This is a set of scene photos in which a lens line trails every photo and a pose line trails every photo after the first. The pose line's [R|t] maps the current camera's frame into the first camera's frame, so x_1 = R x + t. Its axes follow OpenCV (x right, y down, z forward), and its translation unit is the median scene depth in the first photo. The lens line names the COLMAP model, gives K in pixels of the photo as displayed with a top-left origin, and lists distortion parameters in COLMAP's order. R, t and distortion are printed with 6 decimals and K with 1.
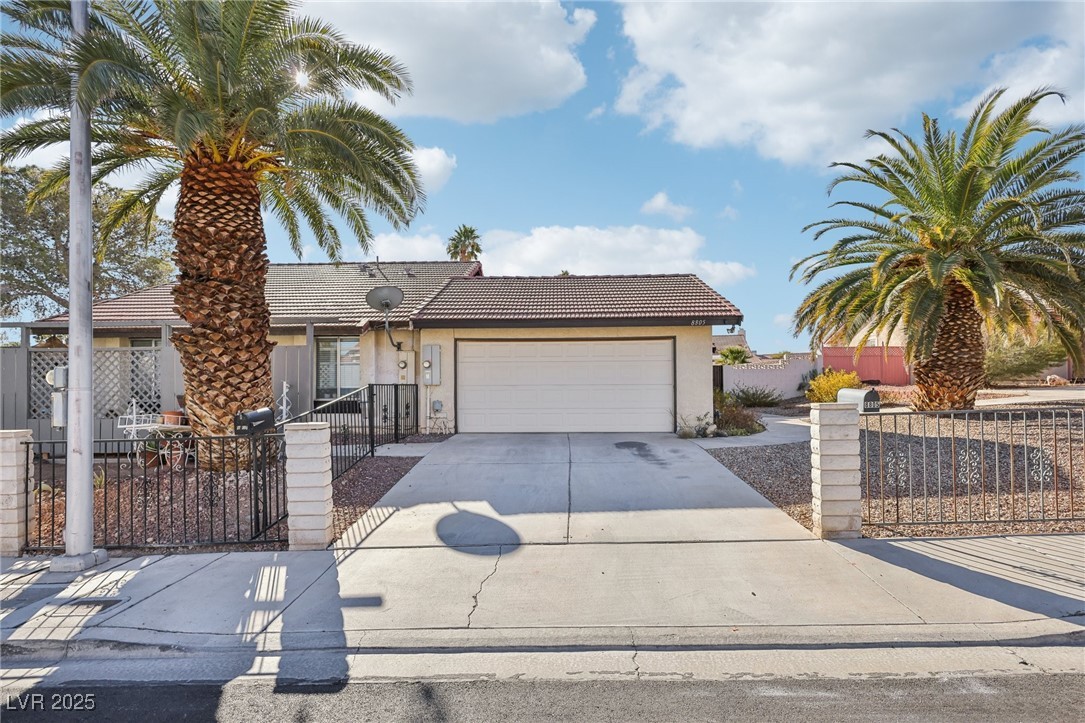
lens RADIAL K [[512.7, 0, 542.7], [0, 512.7, 356.5], [0, 0, 1]] dist [-0.001422, 0.000250]
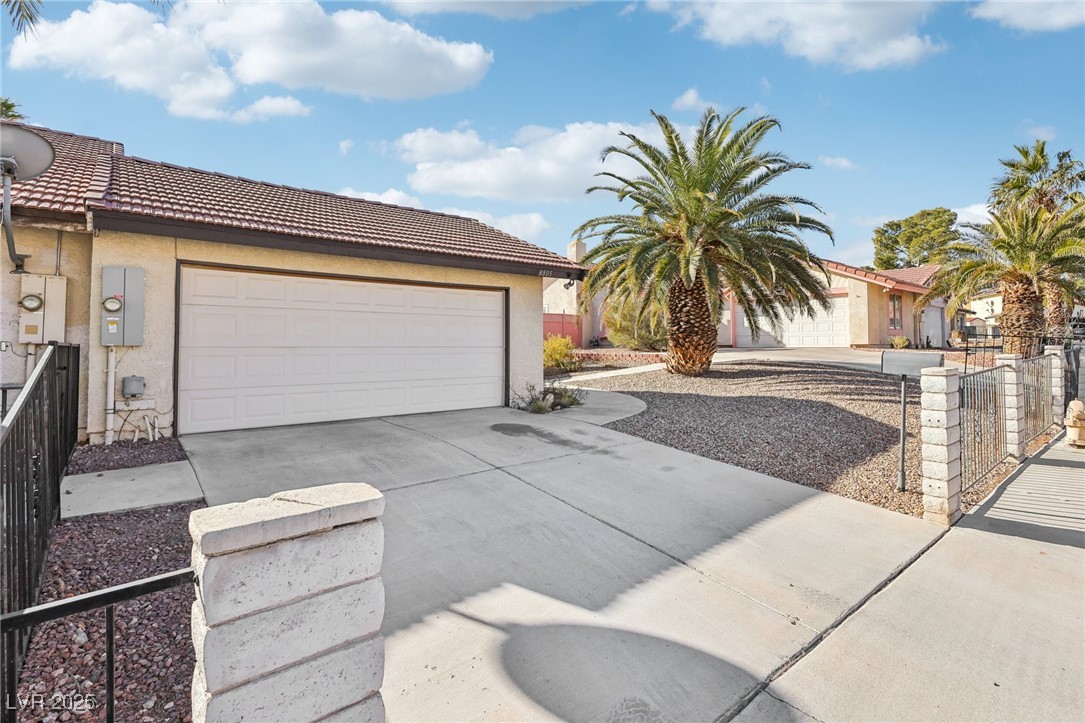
lens RADIAL K [[525.3, 0, 542.8], [0, 525.3, 318.6], [0, 0, 1]] dist [0.002201, 0.000309]
pose [[0.745554, 0.040100, 0.665238, -0.253432], [-0.043695, 0.998982, -0.011248, 0.016316], [-0.665011, -0.020682, 0.746547, 0.335992]]
